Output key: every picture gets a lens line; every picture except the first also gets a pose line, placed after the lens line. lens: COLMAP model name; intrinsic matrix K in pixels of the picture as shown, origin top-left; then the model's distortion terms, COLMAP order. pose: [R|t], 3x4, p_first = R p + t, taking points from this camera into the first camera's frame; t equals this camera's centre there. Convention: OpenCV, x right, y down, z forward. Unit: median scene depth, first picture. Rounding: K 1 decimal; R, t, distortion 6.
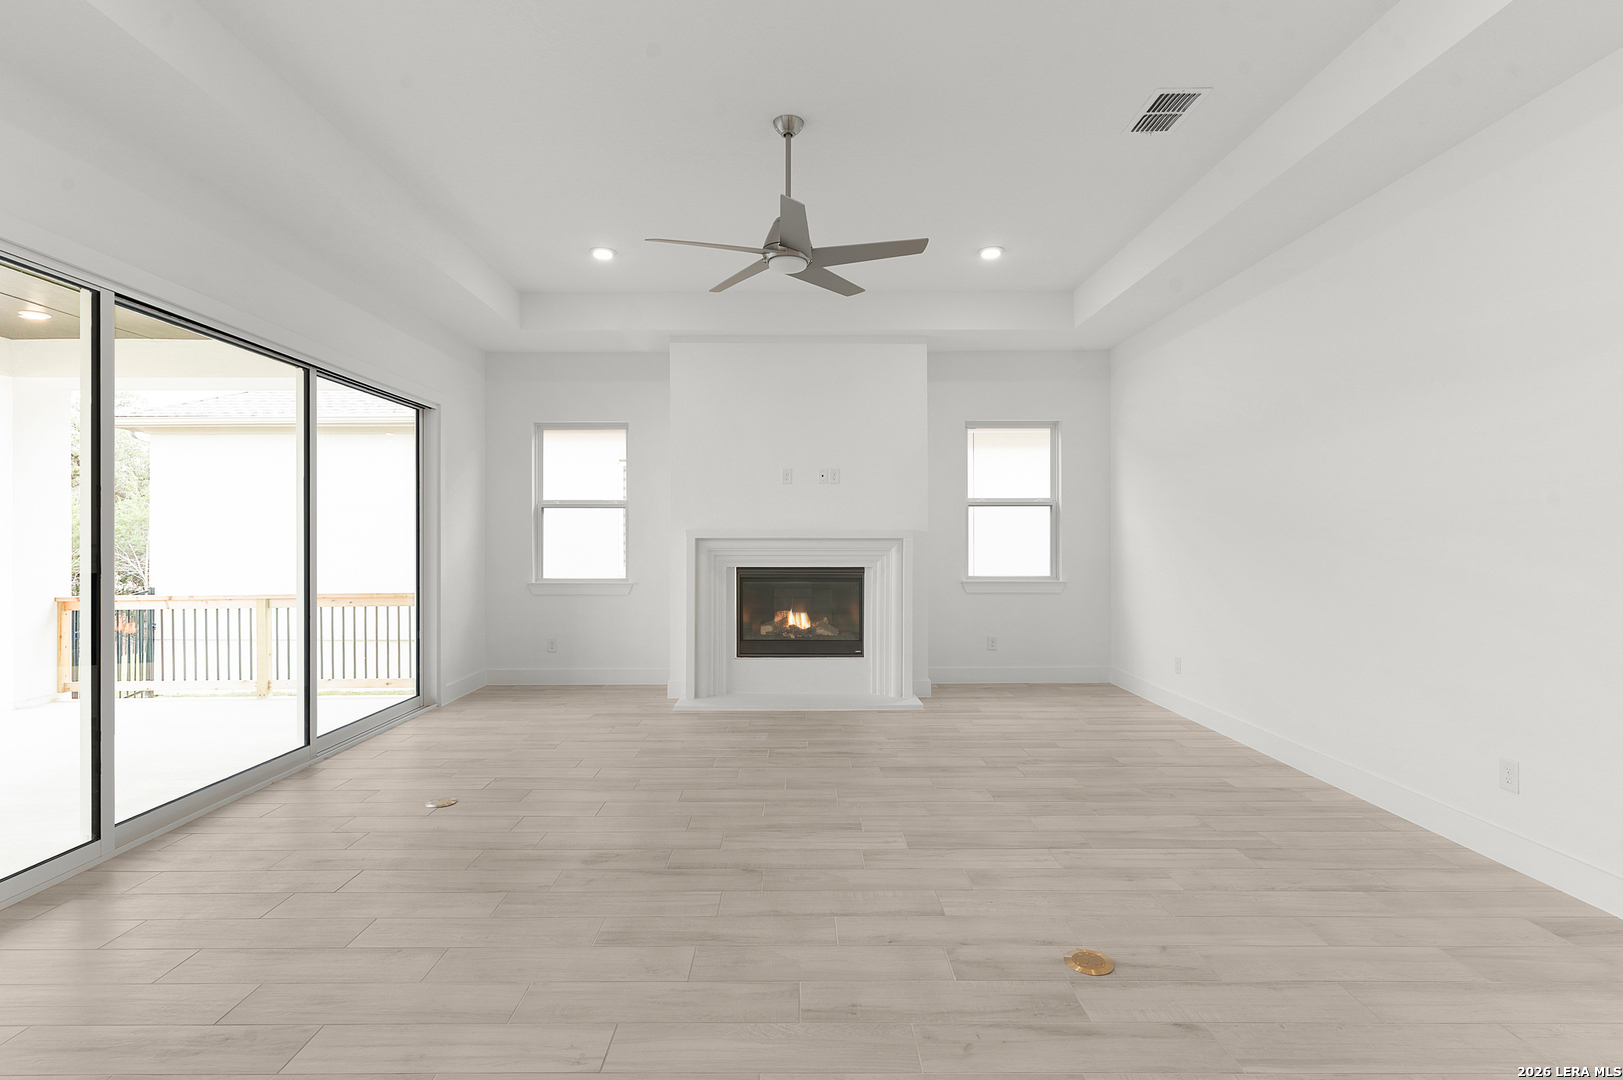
lens RADIAL K [[793.8, 0, 800.5], [0, 793.8, 542.8], [0, 0, 1]] dist [0.002595, -0.002282]
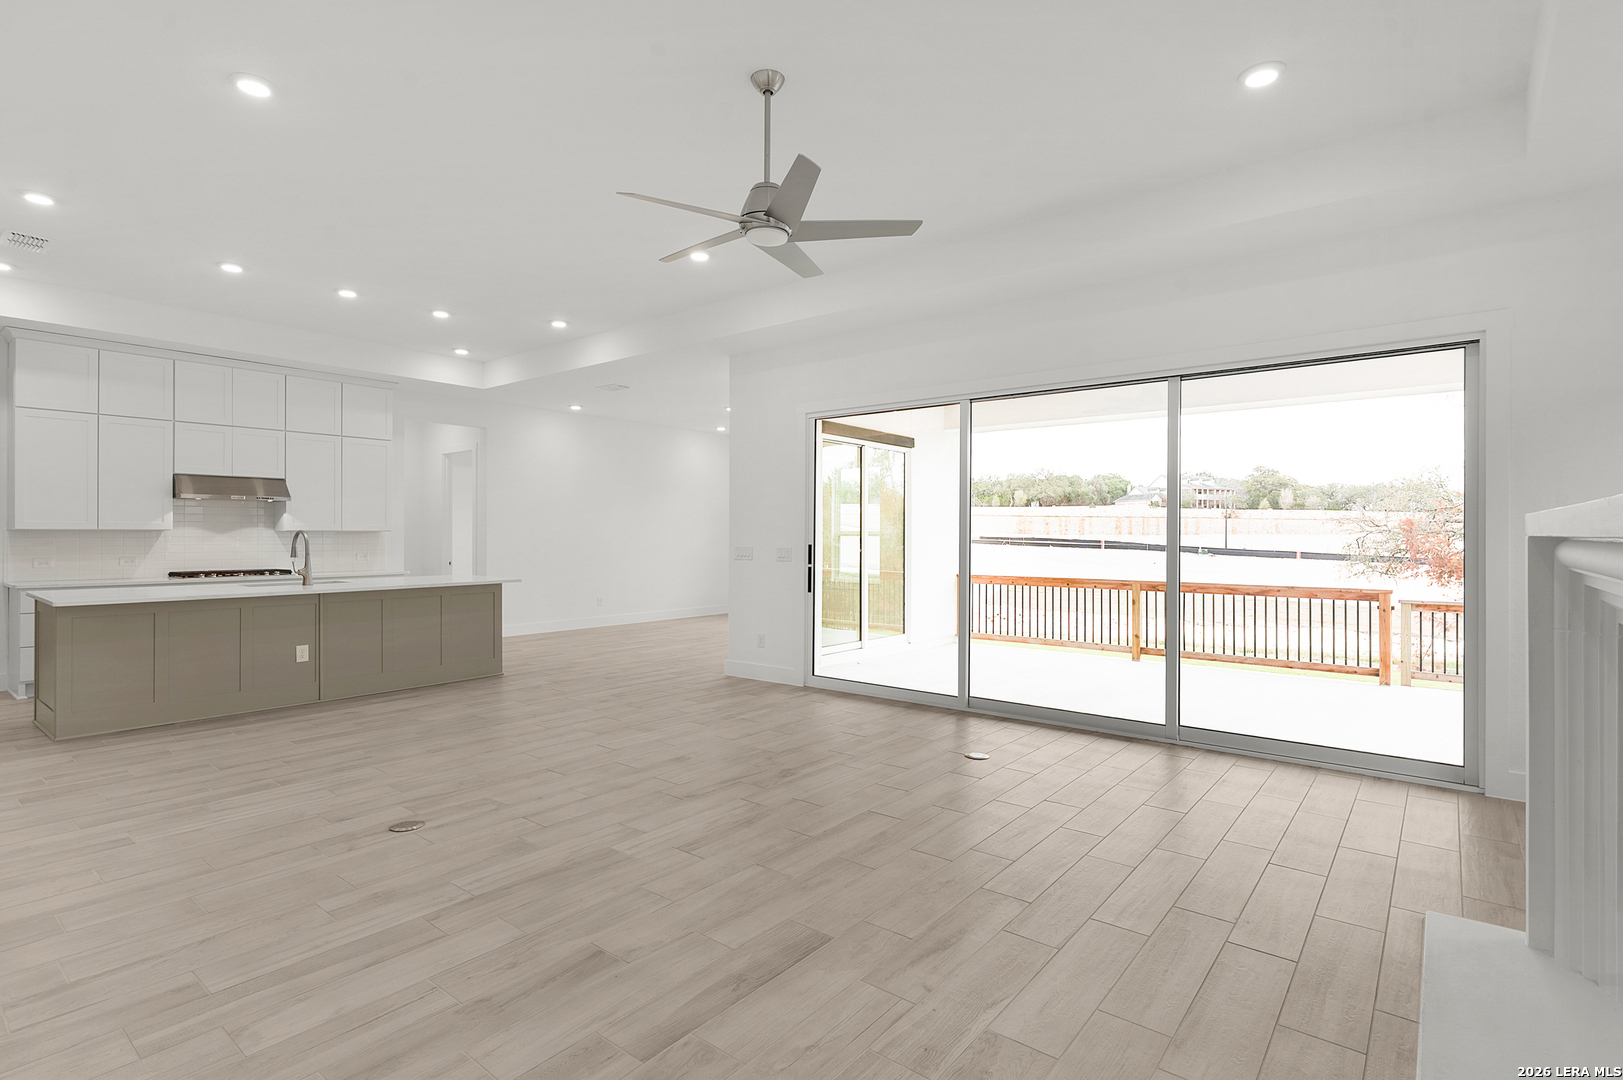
lens RADIAL K [[793.8, 0, 818.9], [0, 793.8, 536.1], [0, 0, 1]] dist [0.002595, -0.002282]
pose [[-0.629449, 0.002670, -0.777037, 0.398347], [-0.002683, 0.999981, 0.005610, -0.008201], [0.777037, 0.005616, -0.629430, 0.977829]]
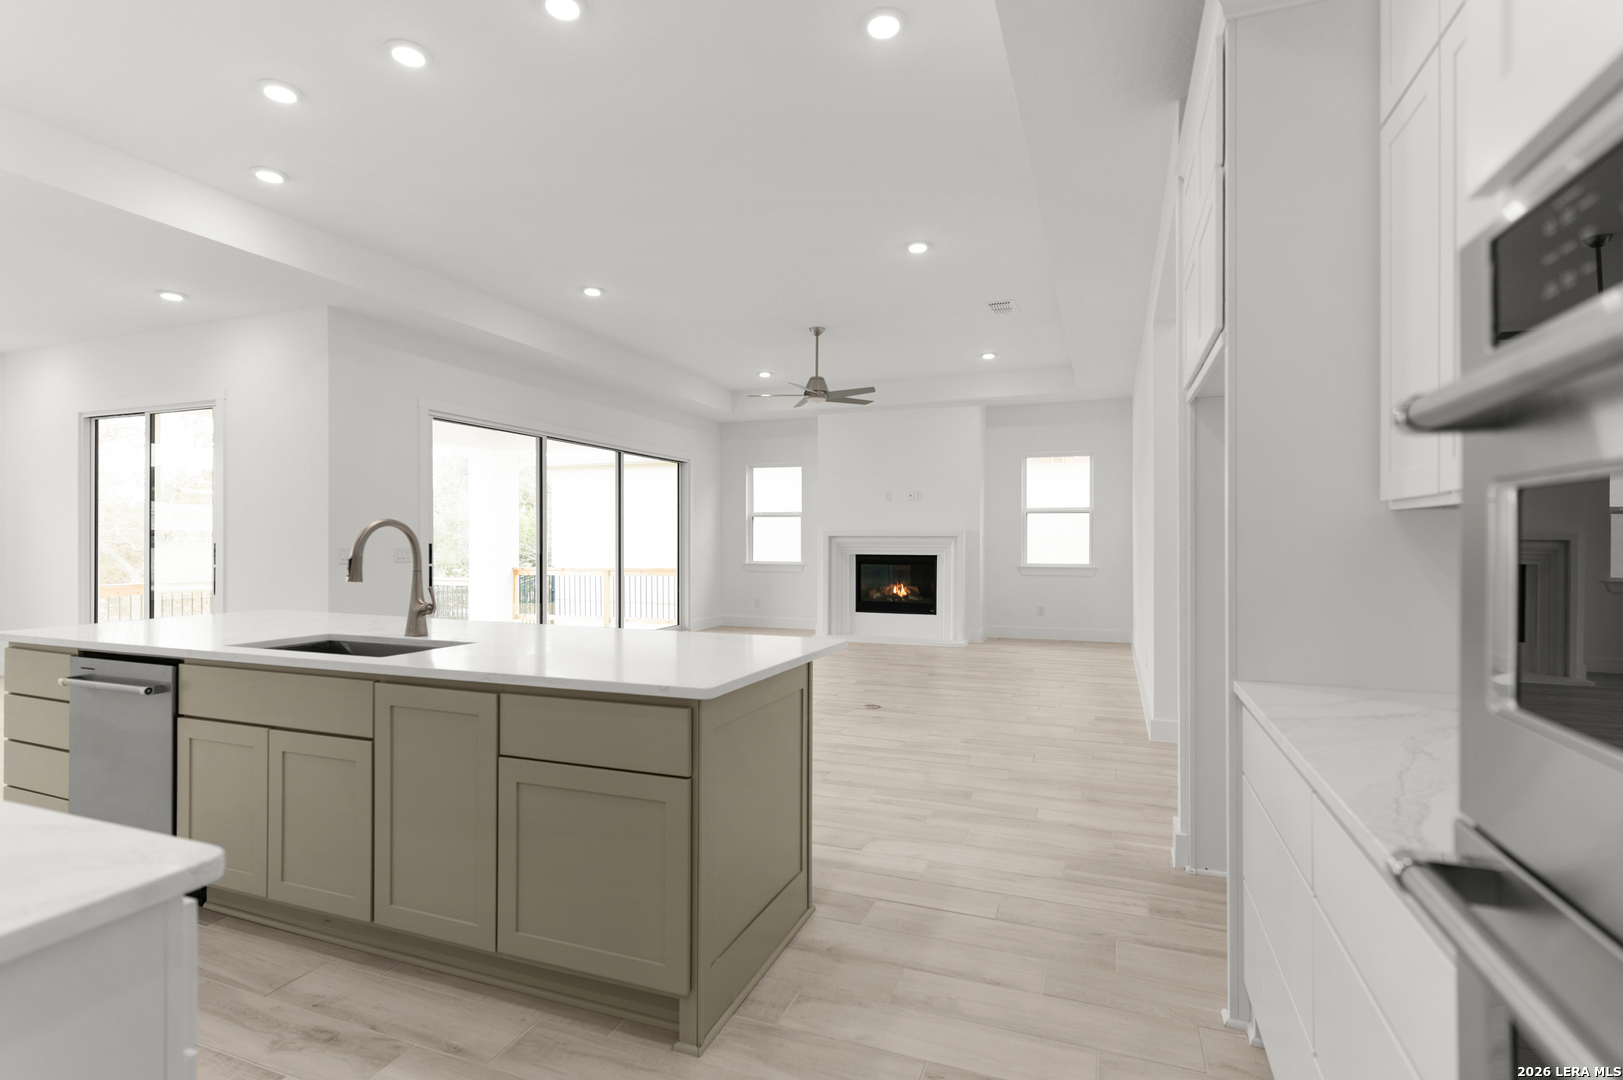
lens RADIAL K [[793.8, 0, 808.5], [0, 793.8, 540.7], [0, 0, 1]] dist [0.002595, -0.002282]
pose [[0.932069, 0.001826, -0.362275, 0.414129], [-0.001523, 0.999998, 0.001121, 0.001623], [0.362277, -0.000493, 0.932070, -0.523269]]
